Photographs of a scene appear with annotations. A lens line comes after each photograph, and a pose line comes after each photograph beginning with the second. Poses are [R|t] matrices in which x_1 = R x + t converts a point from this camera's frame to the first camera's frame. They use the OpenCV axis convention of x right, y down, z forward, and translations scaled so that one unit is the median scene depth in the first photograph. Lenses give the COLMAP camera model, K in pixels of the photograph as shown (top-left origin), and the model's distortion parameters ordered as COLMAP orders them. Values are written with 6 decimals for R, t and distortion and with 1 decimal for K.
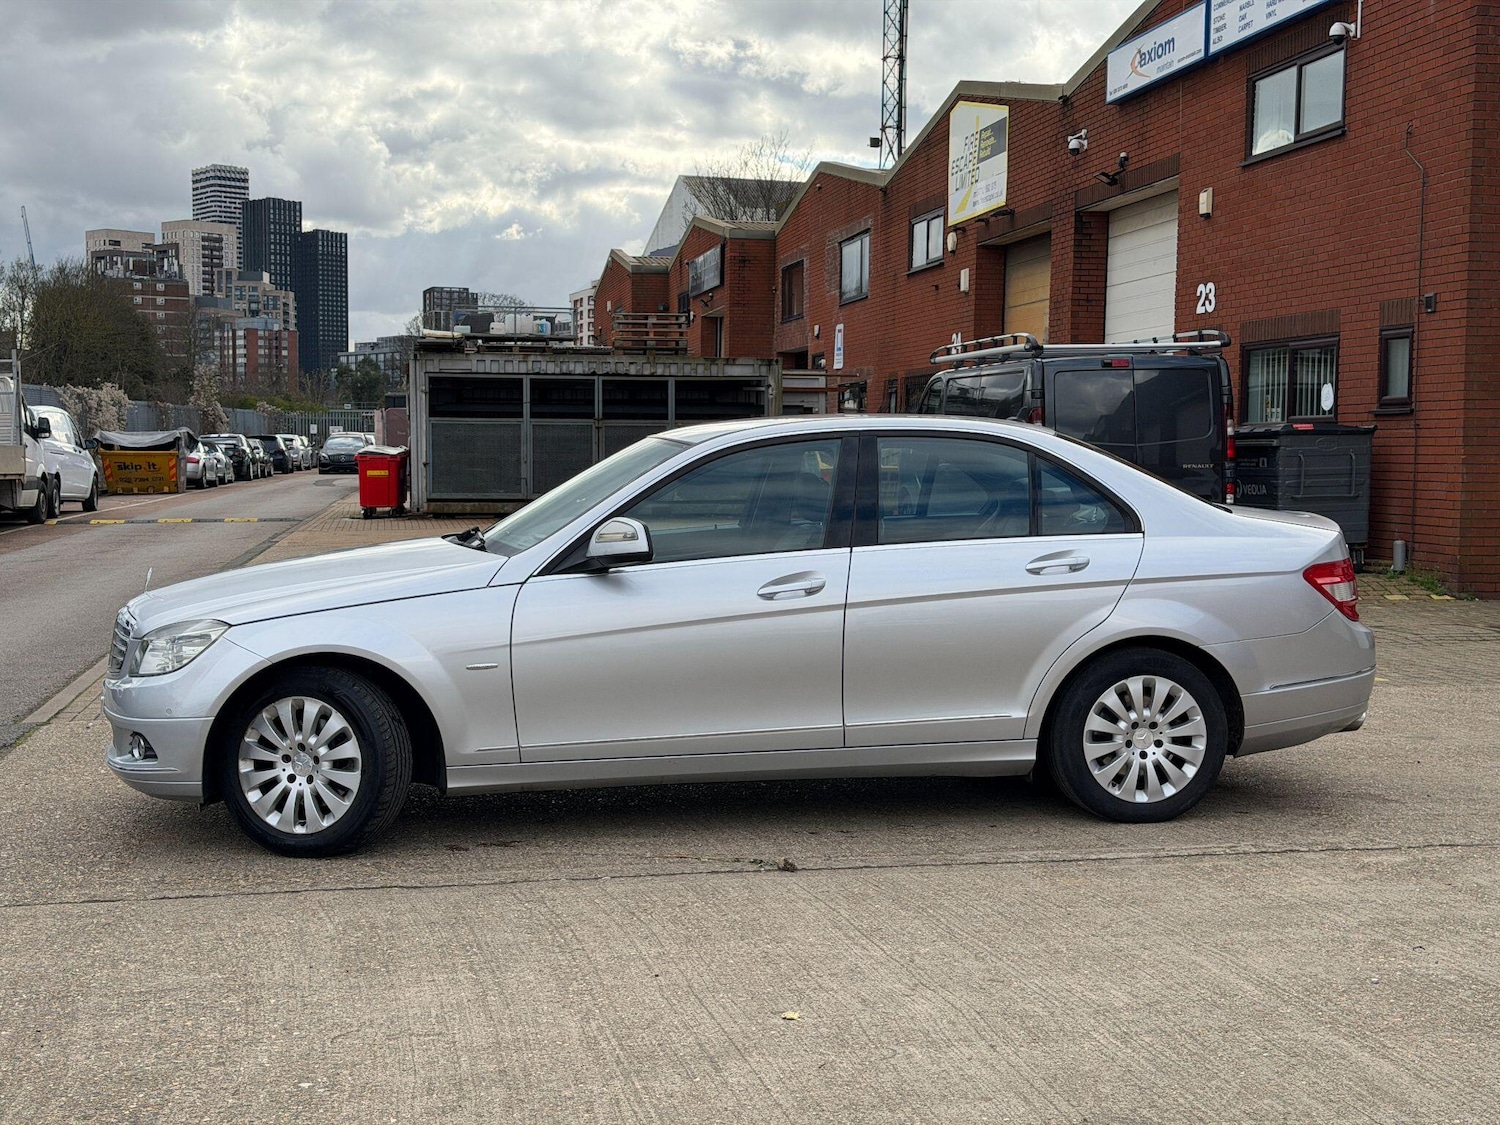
lens RADIAL K [[2084.2, 0, 738.6], [0, 2084.2, 592.2], [0, 0, 1]] dist [0.184625, -0.308661]
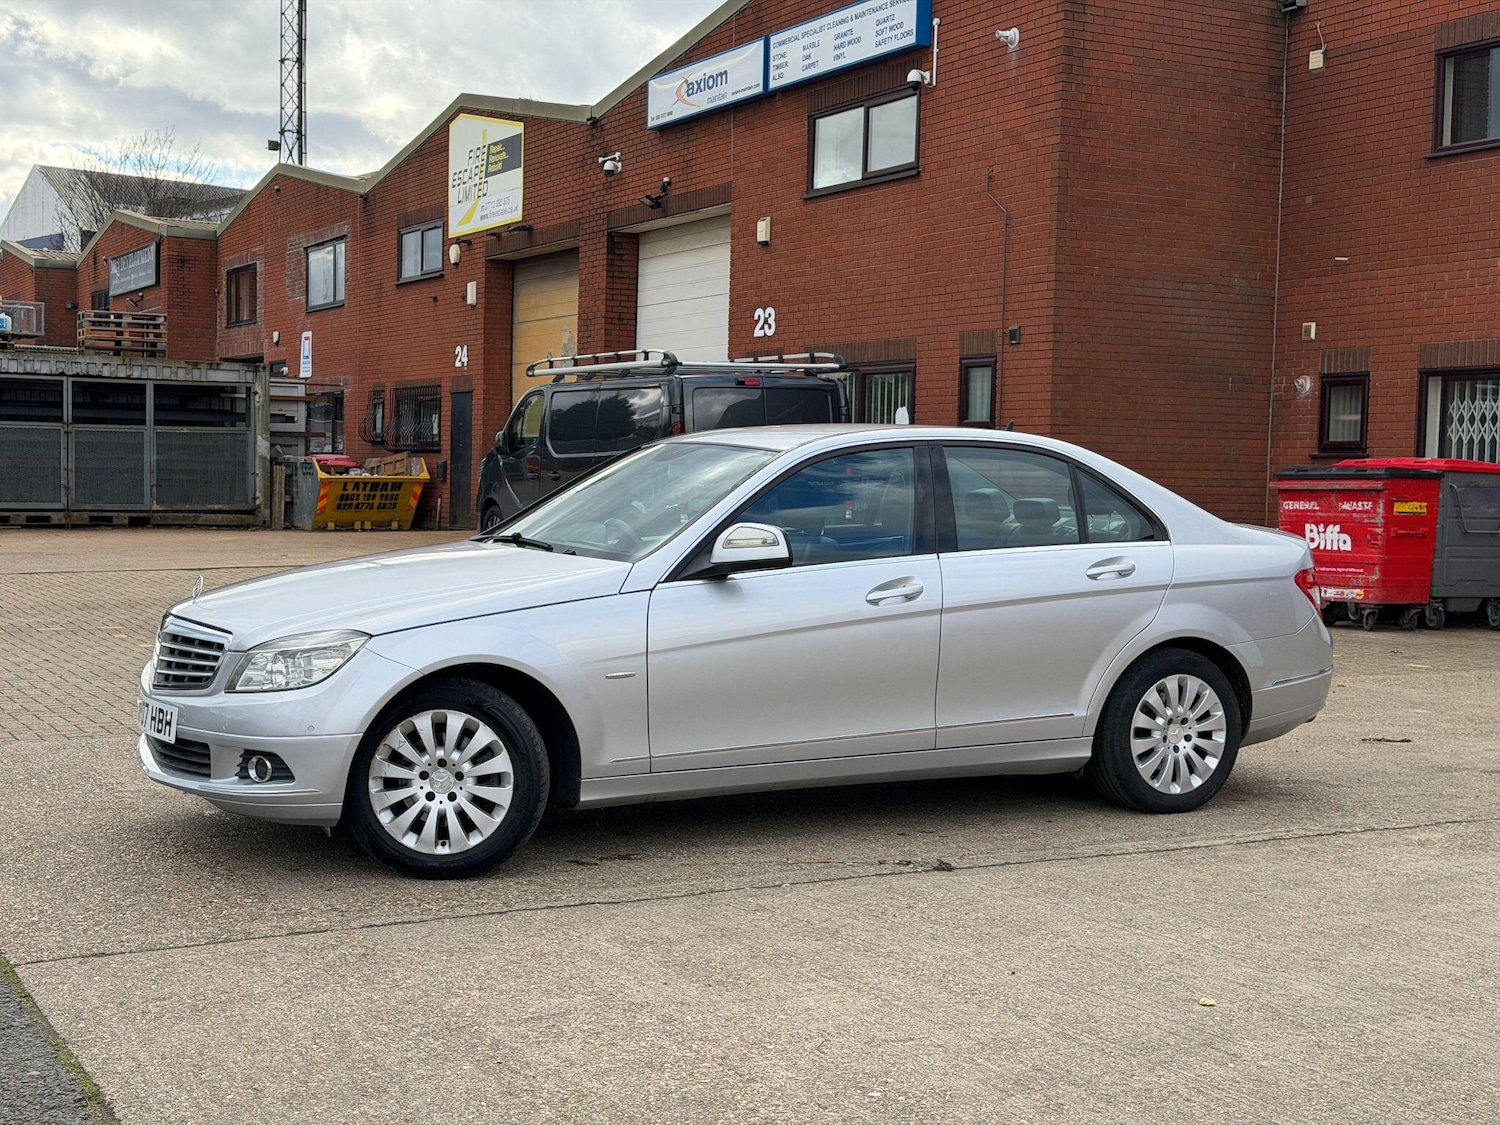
lens RADIAL K [[2084.2, 0, 738.6], [0, 2084.2, 592.2], [0, 0, 1]] dist [0.184625, -0.308661]
pose [[0.952515, -0.005037, 0.304450, -0.139488], [0.007291, 0.999954, -0.006269, 0.001243], [-0.304404, 0.008191, 0.952508, 0.021025]]
